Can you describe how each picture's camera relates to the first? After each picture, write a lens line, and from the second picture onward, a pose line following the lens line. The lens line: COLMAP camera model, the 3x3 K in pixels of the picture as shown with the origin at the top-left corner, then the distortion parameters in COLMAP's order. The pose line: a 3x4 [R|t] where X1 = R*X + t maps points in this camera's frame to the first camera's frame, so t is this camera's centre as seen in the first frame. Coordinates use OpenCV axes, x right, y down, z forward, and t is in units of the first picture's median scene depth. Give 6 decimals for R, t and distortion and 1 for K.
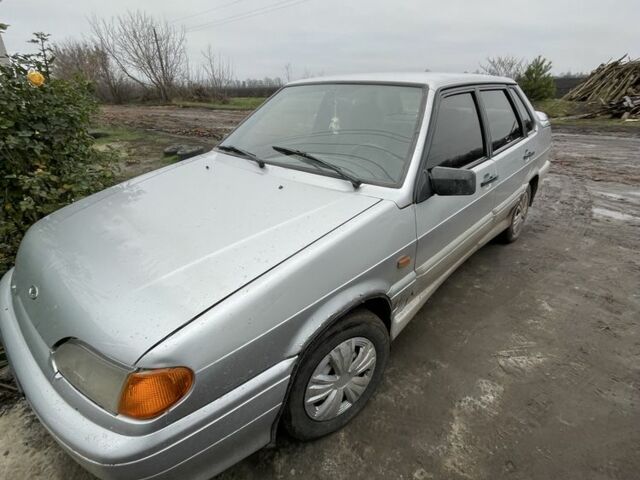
lens RADIAL K [[347.7, 0, 323.7], [0, 347.7, 241.0], [0, 0, 1]] dist [-0.015703, 0.009246]
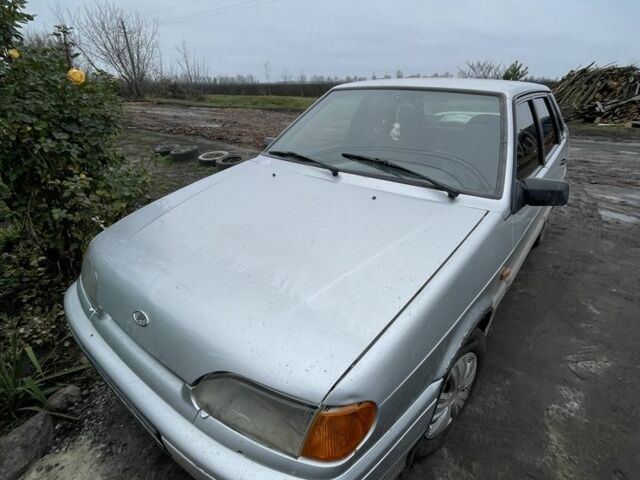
lens RADIAL K [[347.7, 0, 323.5], [0, 347.7, 240.5], [0, 0, 1]] dist [-0.015703, 0.009246]
pose [[0.997095, -0.010921, 0.075386, -0.251111], [0.010773, 0.999939, 0.002372, -0.029721], [-0.075407, -0.001553, 0.997152, 0.036679]]
